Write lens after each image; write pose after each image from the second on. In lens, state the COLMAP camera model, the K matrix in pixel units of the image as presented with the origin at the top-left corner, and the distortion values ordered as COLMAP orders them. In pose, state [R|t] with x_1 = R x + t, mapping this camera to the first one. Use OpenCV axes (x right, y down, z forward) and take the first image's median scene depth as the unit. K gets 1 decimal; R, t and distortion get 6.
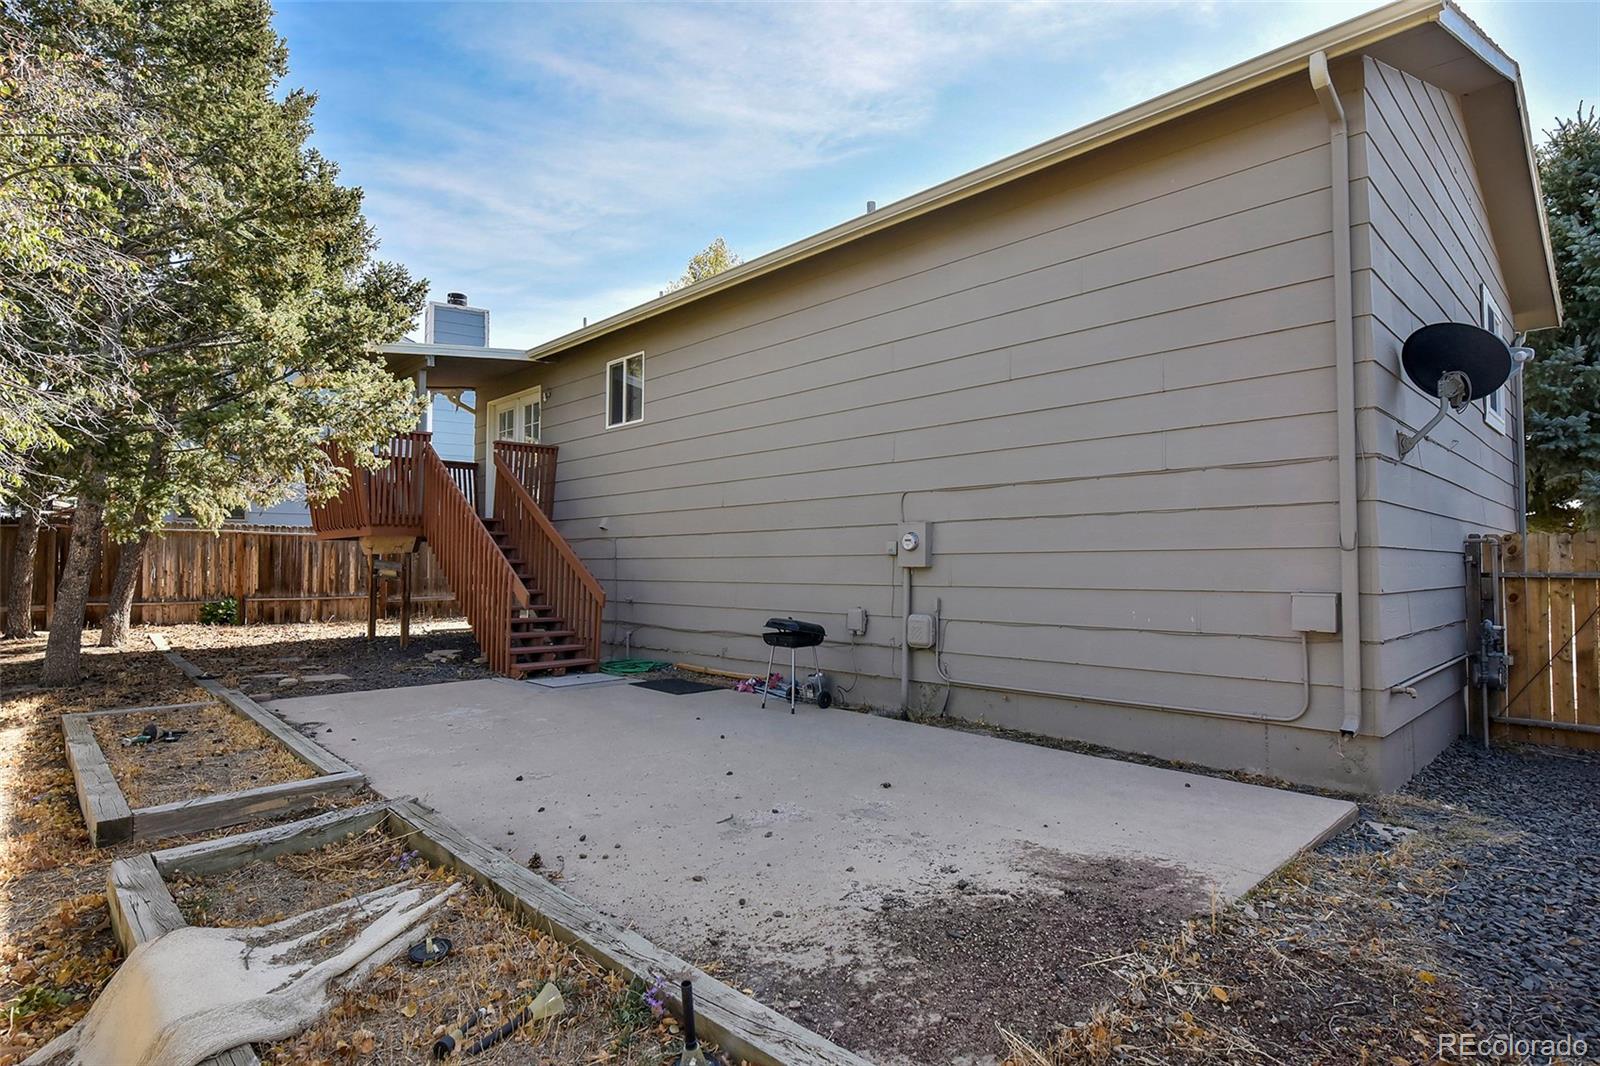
lens RADIAL K [[833.5, 0, 796.4], [0, 833.5, 532.5], [0, 0, 1]] dist [-0.001520, -0.000440]
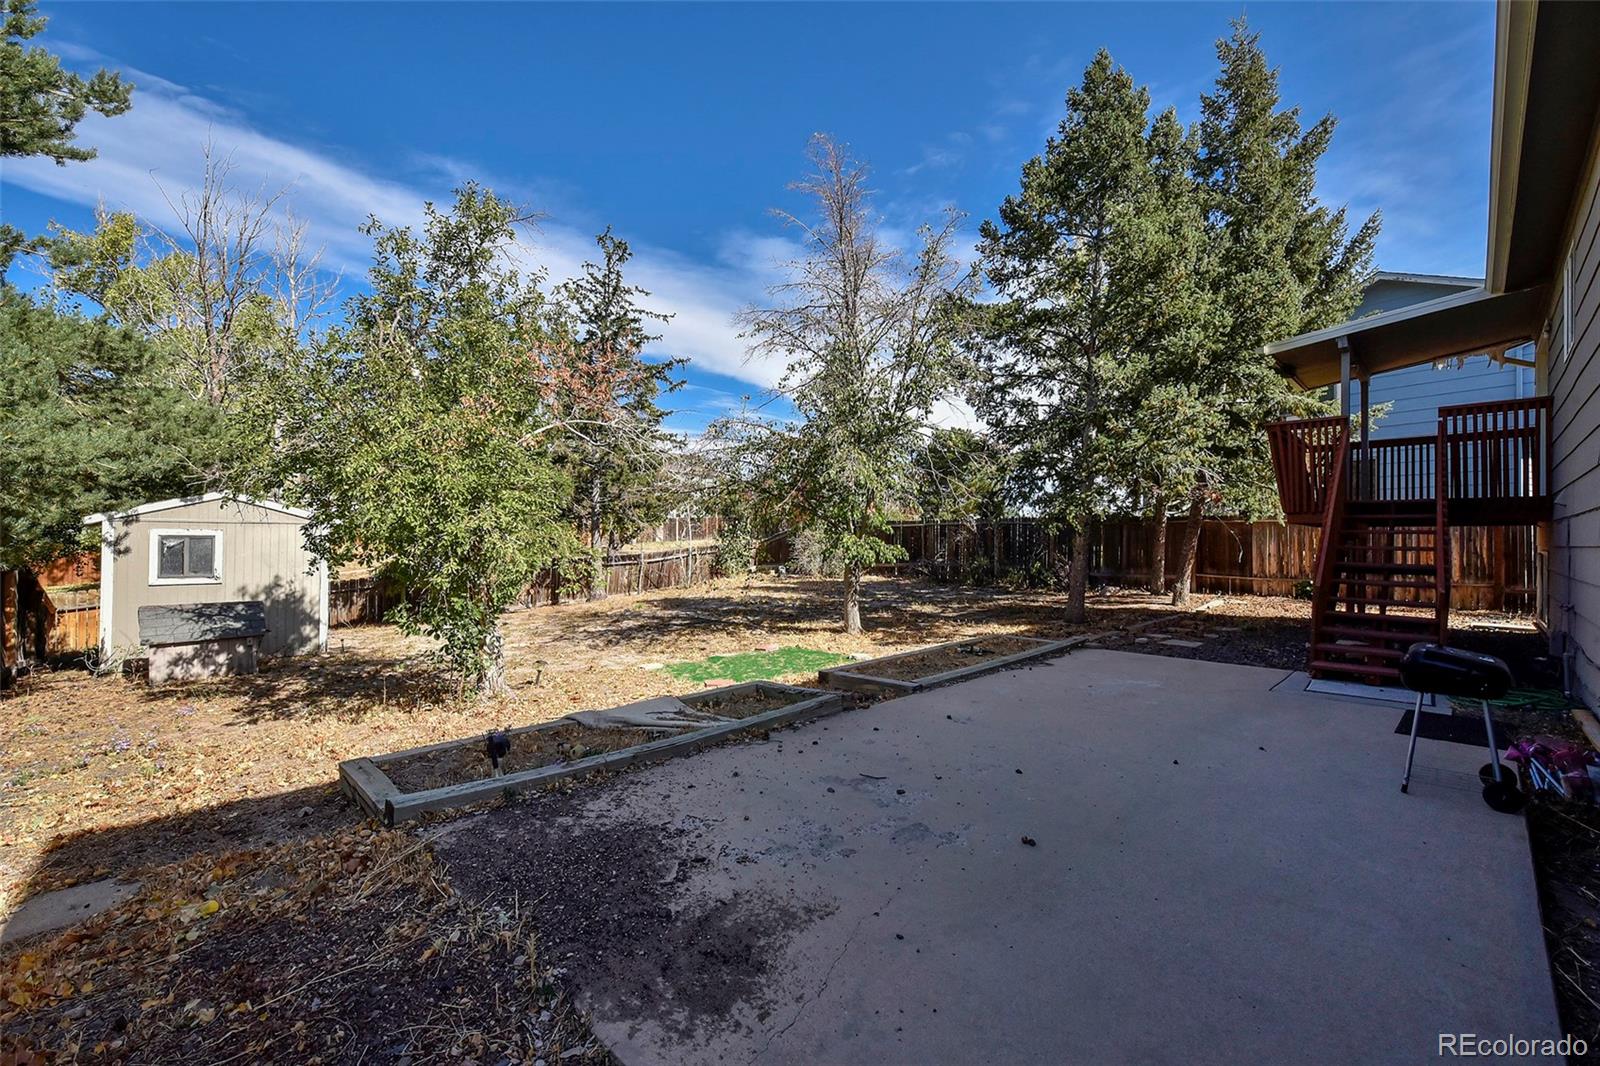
lens RADIAL K [[676.2, 0, 802.4], [0, 676.2, 534.2], [0, 0, 1]] dist [-0.000871, -0.004456]
pose [[0.020106, -0.010664, -0.999741, 0.944041], [0.030826, 0.999474, -0.010041, 0.017968], [0.999323, -0.030616, 0.020425, 0.996056]]
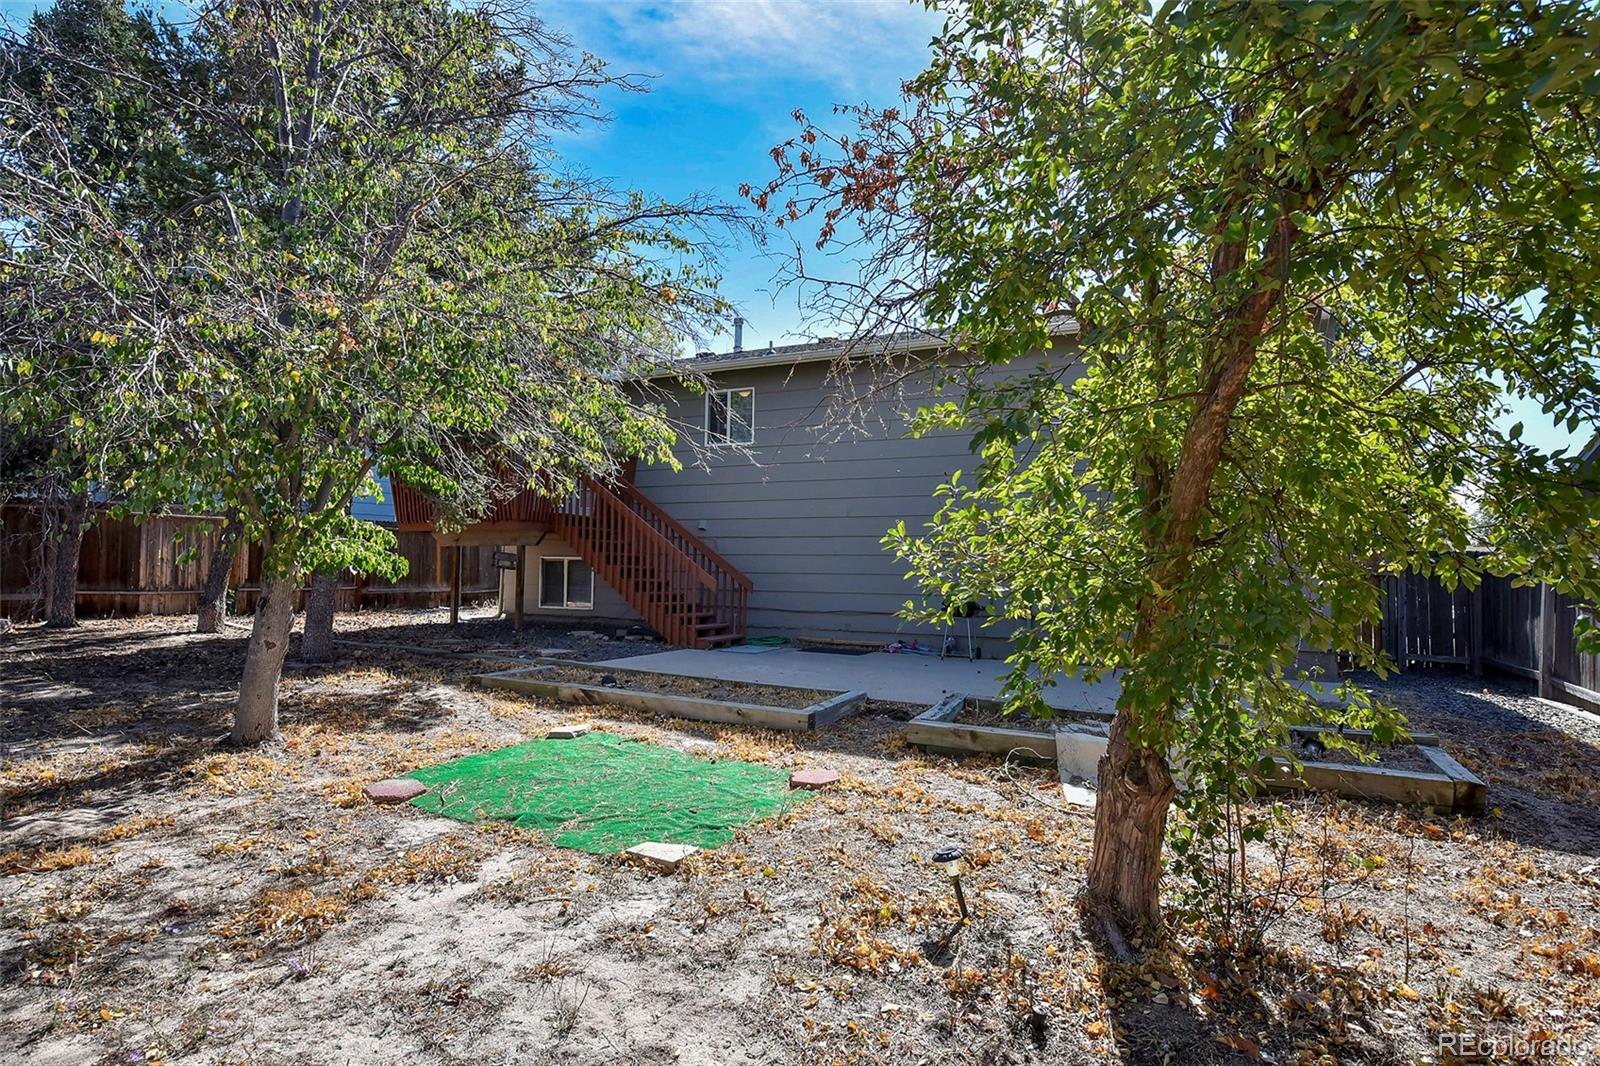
lens RADIAL K [[833.5, 0, 796.4], [0, 833.5, 532.5], [0, 0, 1]] dist [-0.001520, -0.000440]
pose [[0.938137, 0.028496, 0.345089, -1.512842], [-0.027150, 0.999593, -0.008735, 0.020872], [-0.345197, -0.001174, 0.938529, -0.494430]]
